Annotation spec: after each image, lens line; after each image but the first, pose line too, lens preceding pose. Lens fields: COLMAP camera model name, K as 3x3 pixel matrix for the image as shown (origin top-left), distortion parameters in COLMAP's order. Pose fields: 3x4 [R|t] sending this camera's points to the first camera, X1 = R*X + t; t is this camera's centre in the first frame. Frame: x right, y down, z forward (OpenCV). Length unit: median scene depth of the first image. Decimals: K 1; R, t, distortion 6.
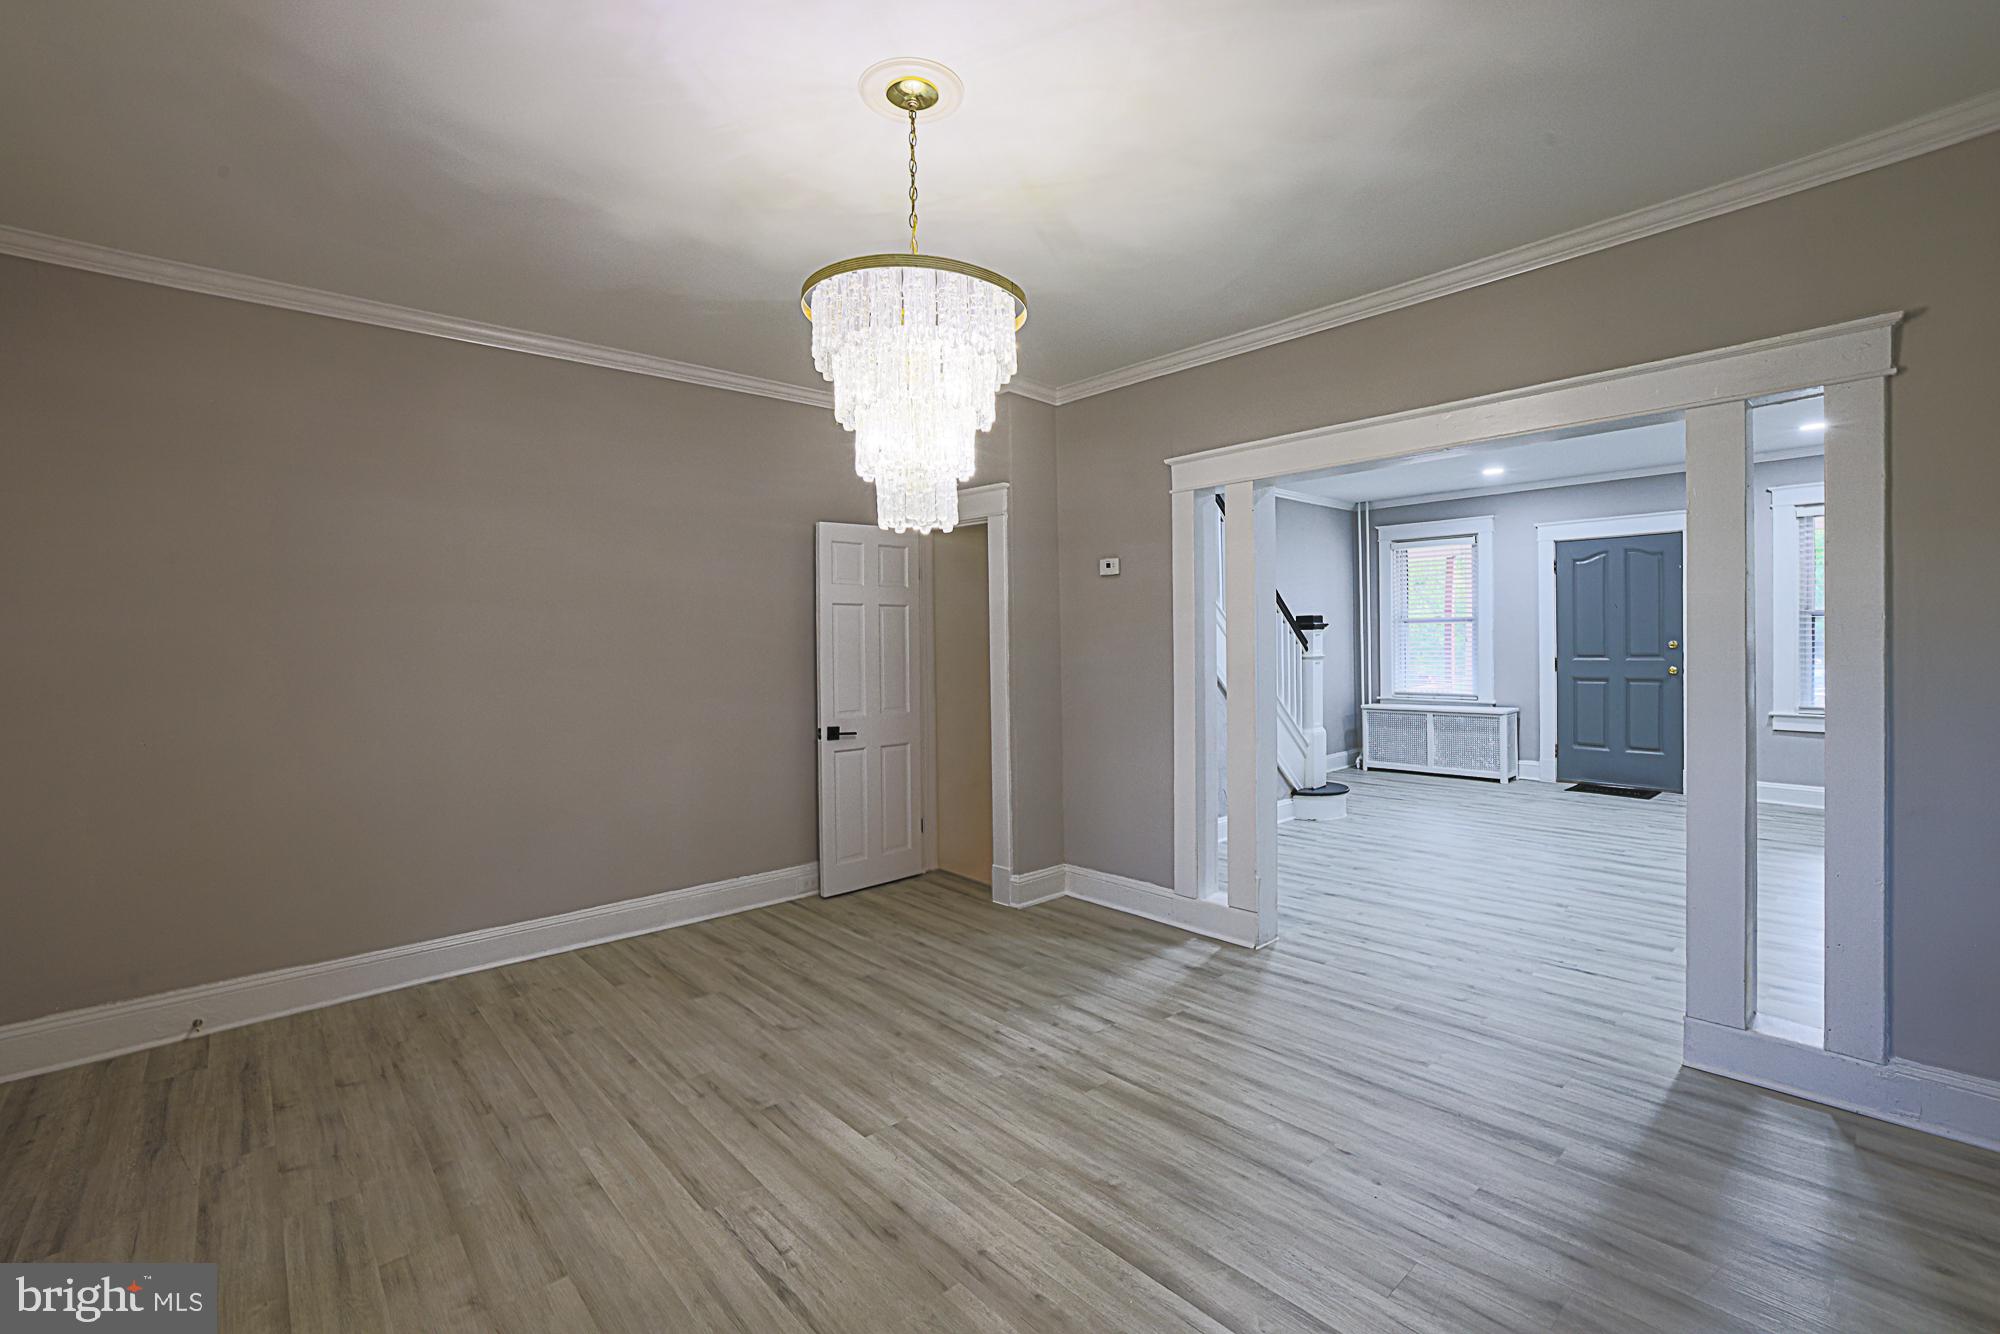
lens RADIAL K [[876.5, 0, 993.3], [0, 876.5, 652.9], [0, 0, 1]] dist [-0.028595, 0.004582]
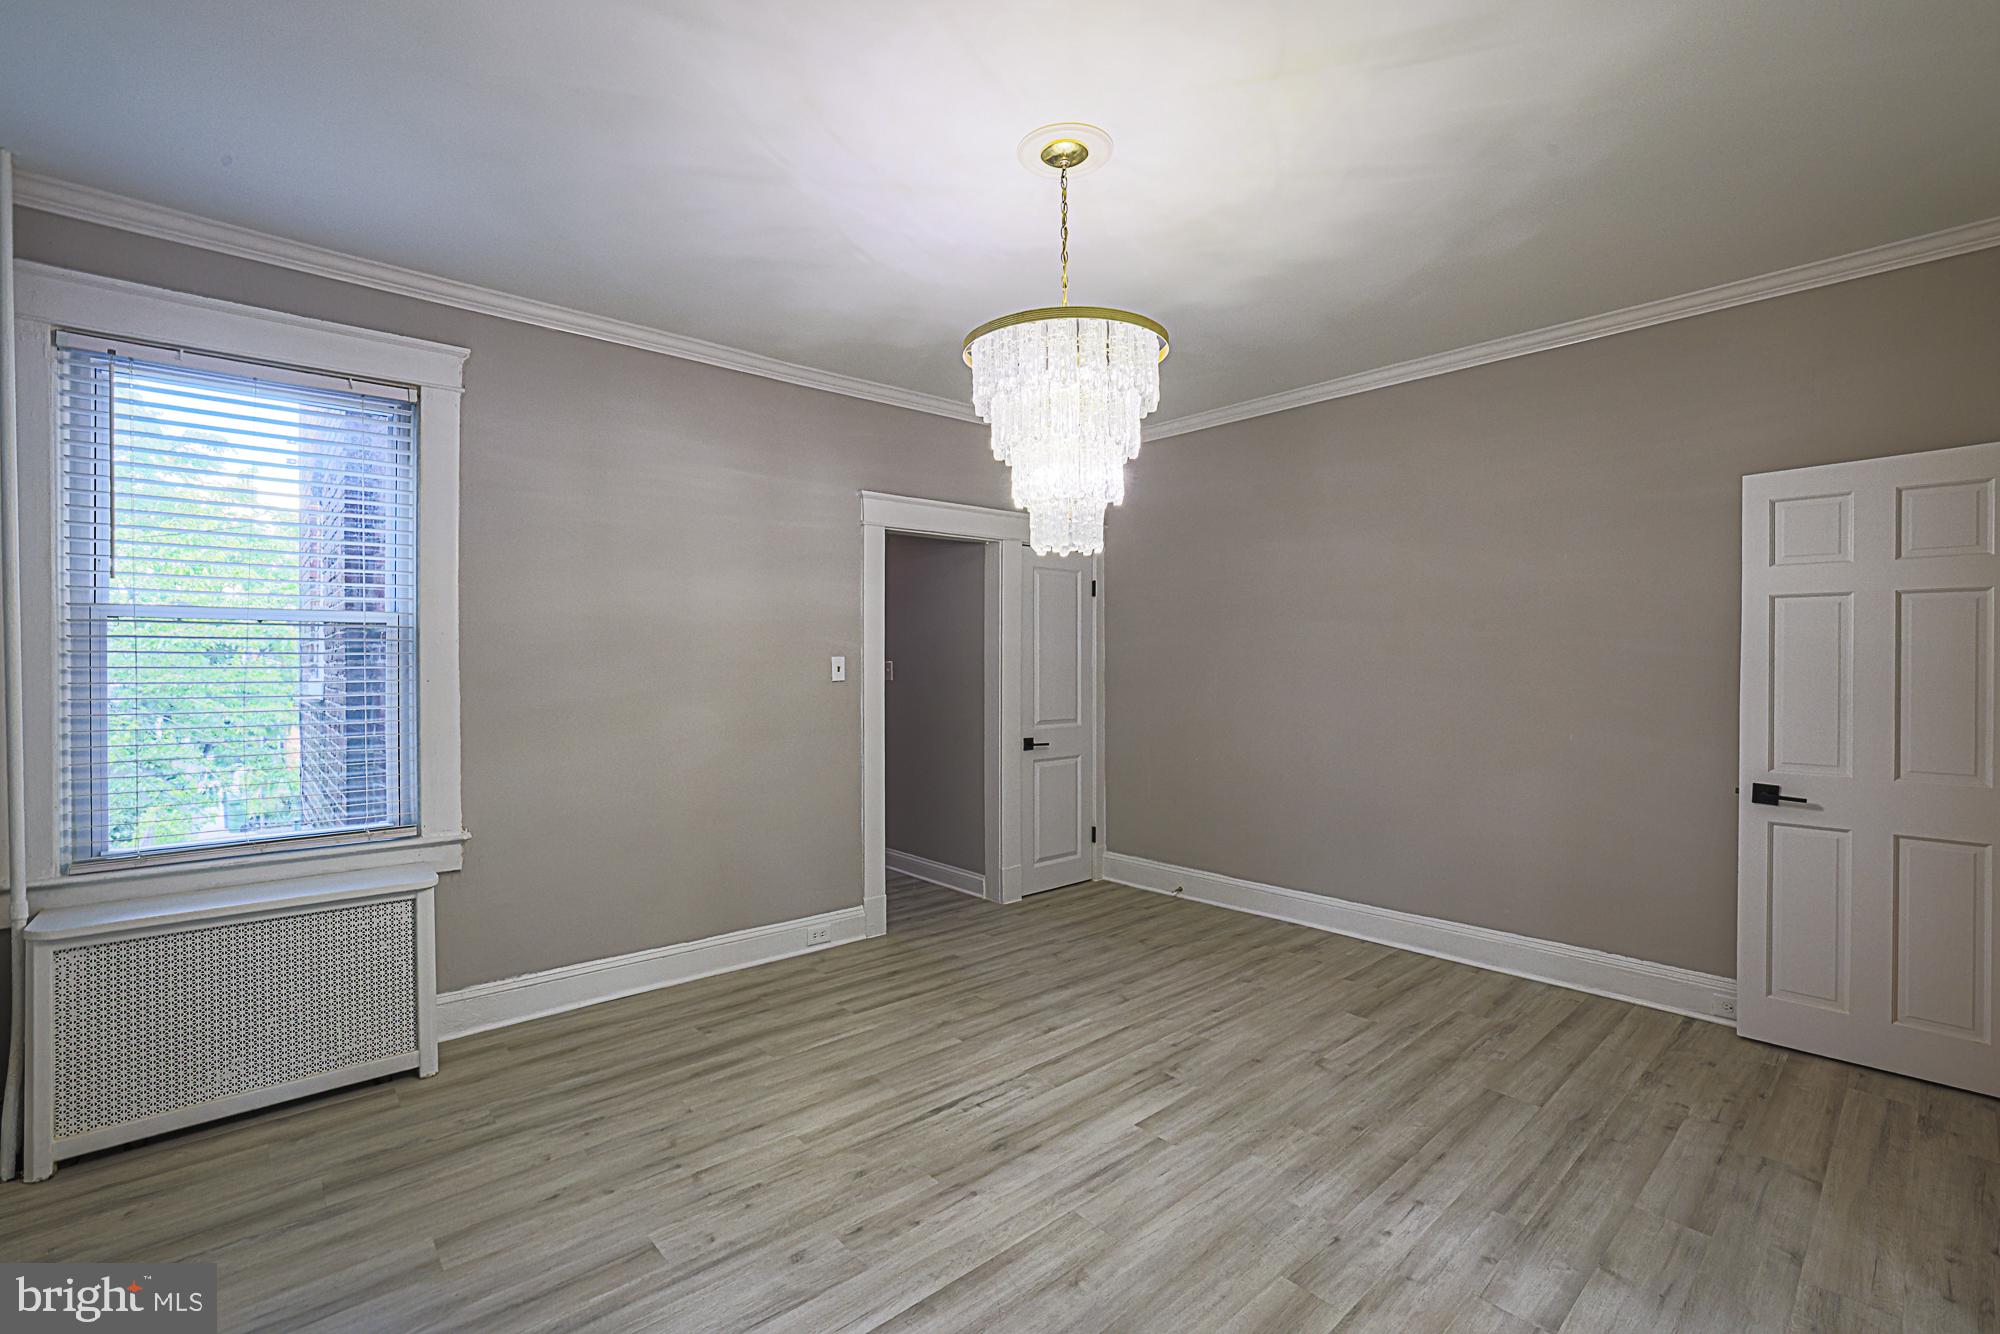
lens RADIAL K [[879.7, 0, 1001.0], [0, 879.7, 659.1], [0, 0, 1]] dist [-0.037853, 0.010961]
pose [[0.005512, 0.017519, -0.999831, 0.572377], [-0.015956, 0.999721, 0.017429, -0.019047], [0.999858, 0.015857, 0.005790, 0.516979]]
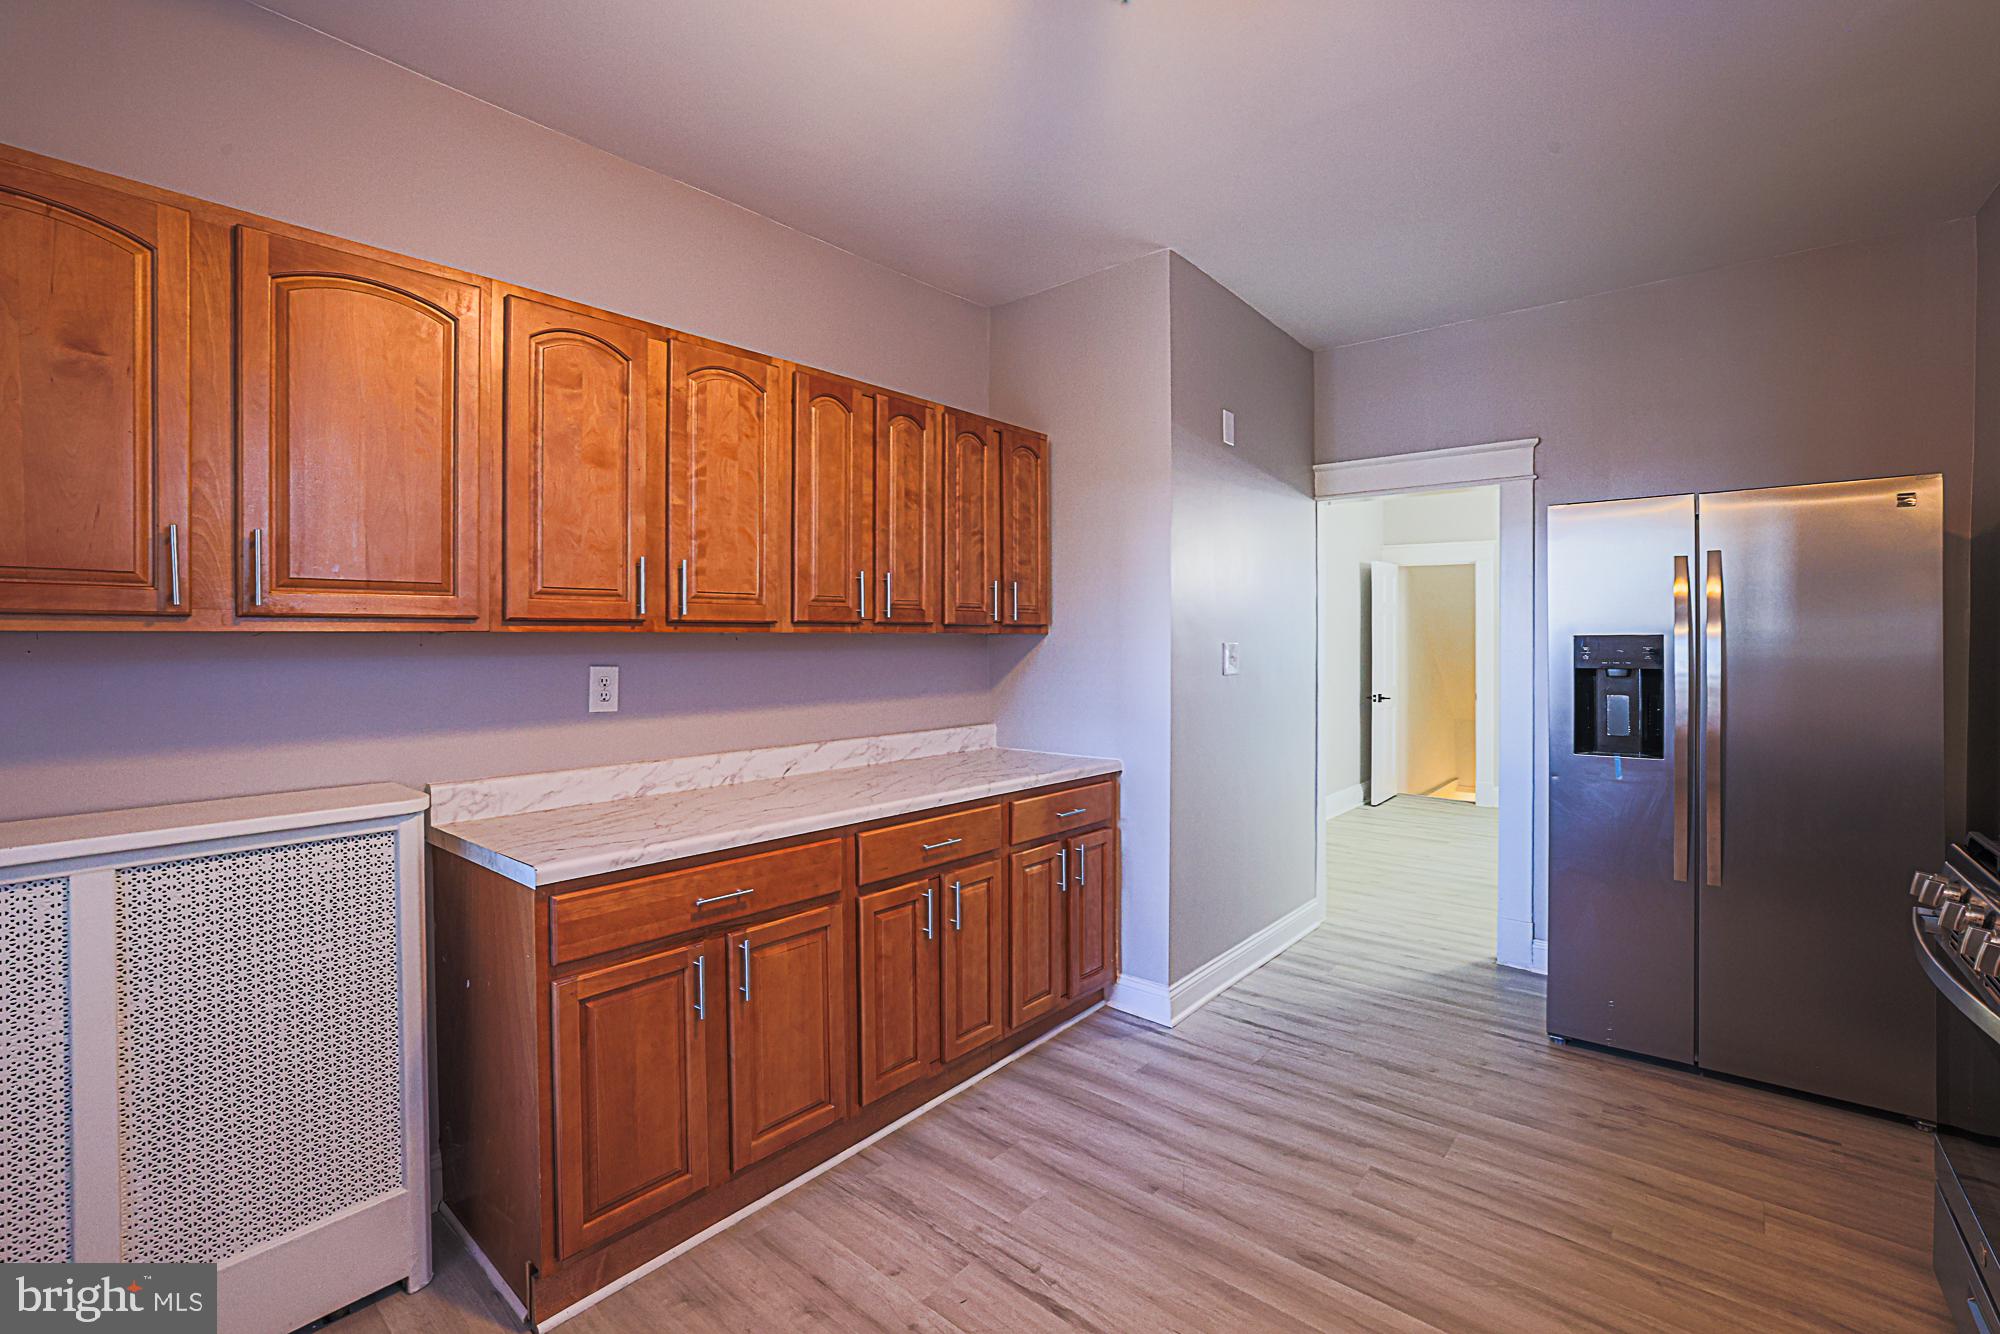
lens RADIAL K [[879.7, 0, 995.6], [0, 879.7, 635.0], [0, 0, 1]] dist [-0.037853, 0.010961]
pose [[0.993004, 0.015305, 0.117087, -1.279279], [-0.012678, 0.999652, -0.023145, 0.031339], [-0.117400, 0.021499, 0.992852, -0.548265]]
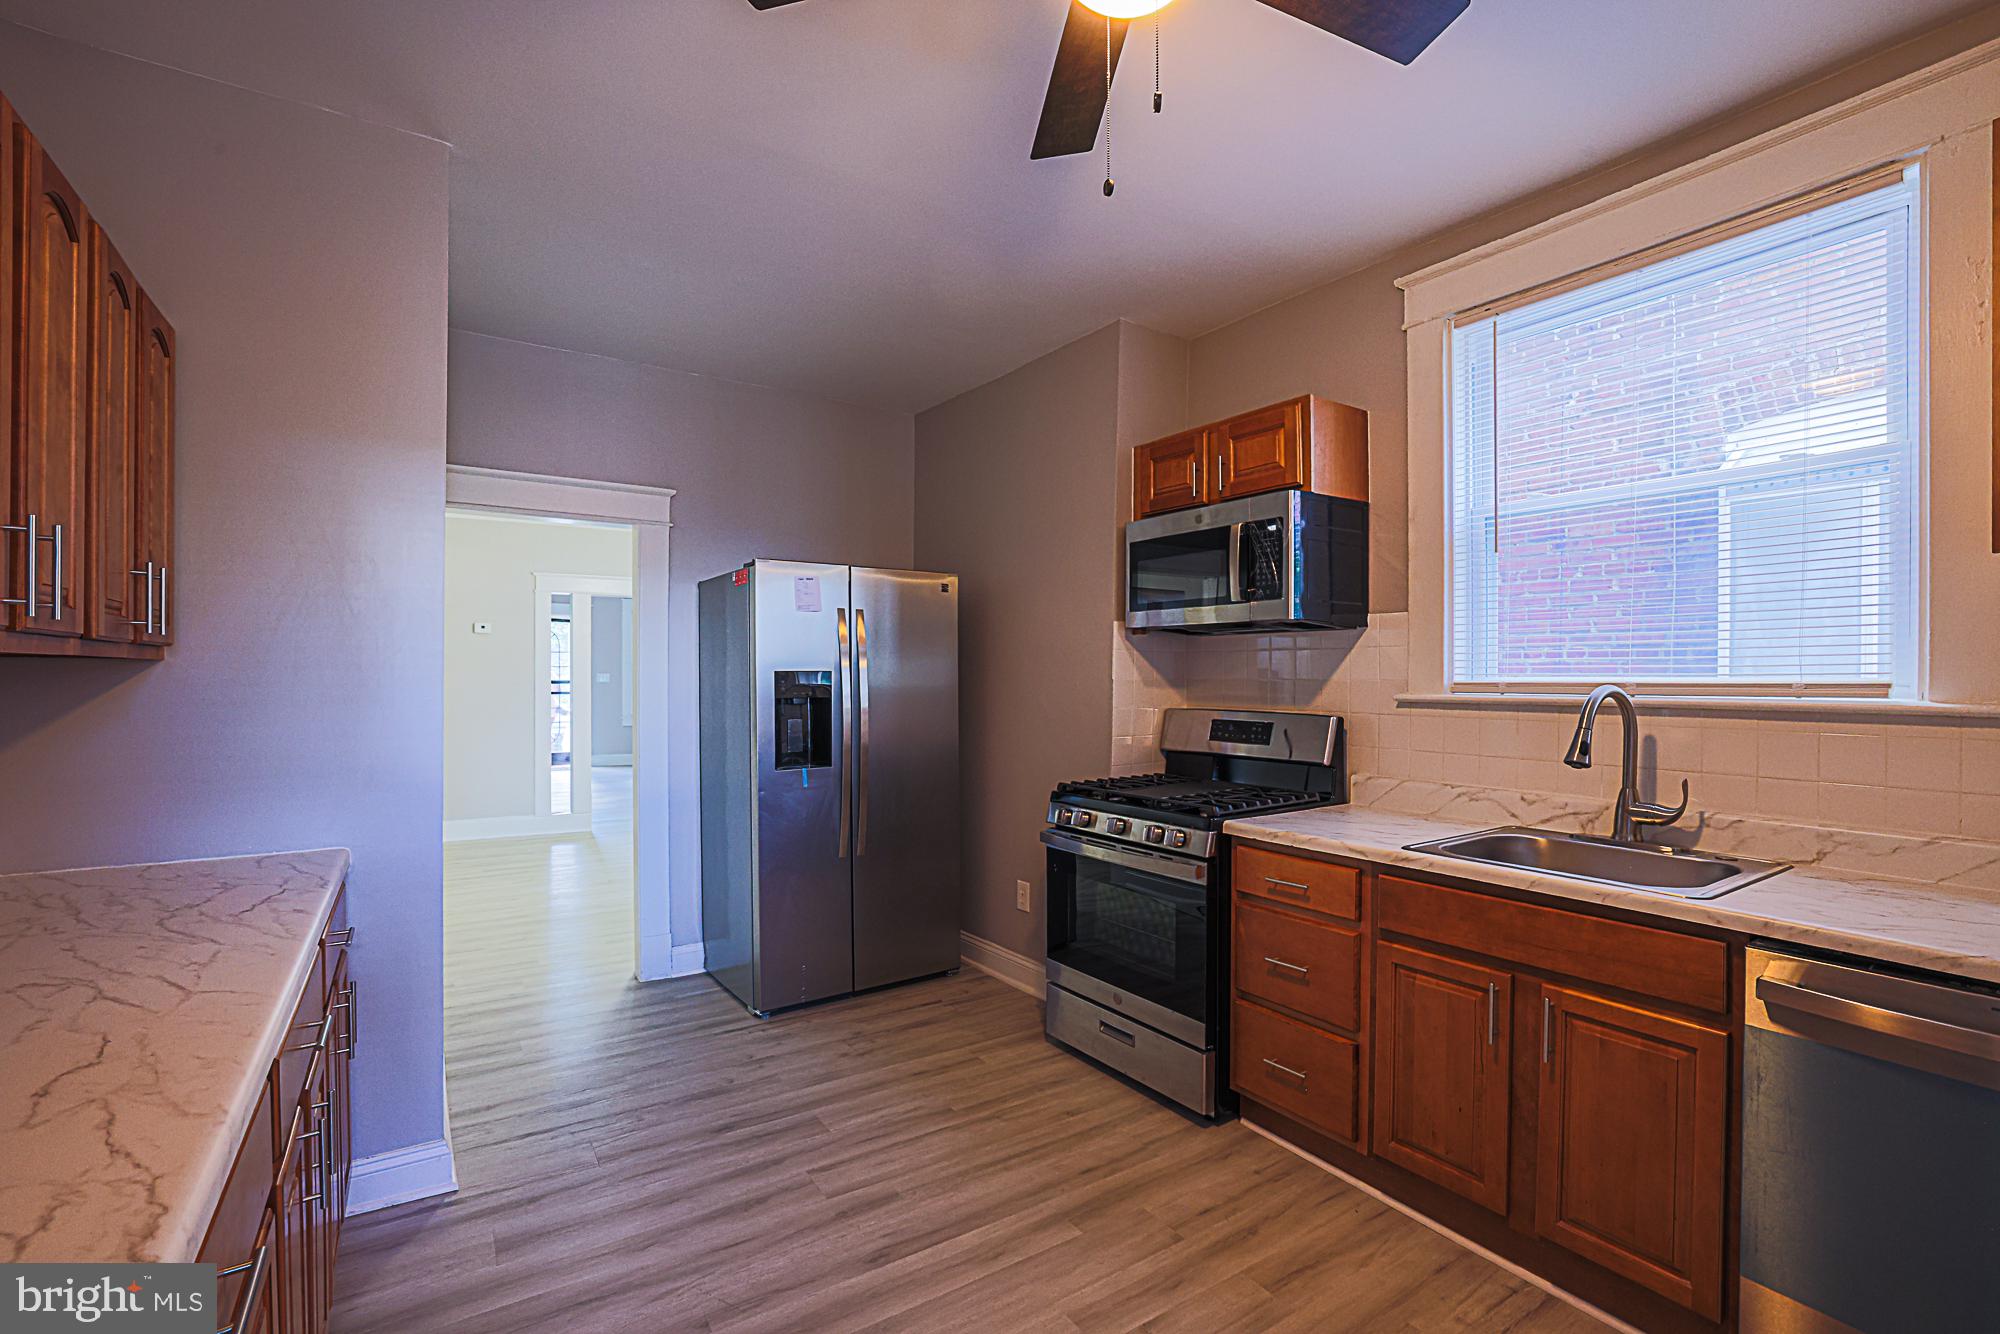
lens RADIAL K [[879.7, 0, 995.0], [0, 879.7, 677.2], [0, 0, 1]] dist [-0.037853, 0.010961]
pose [[0.156250, 0.016607, 0.987578, -1.552579], [0.010168, 0.999779, -0.018421, 0.033827], [-0.987665, 0.012920, 0.156046, -0.223672]]
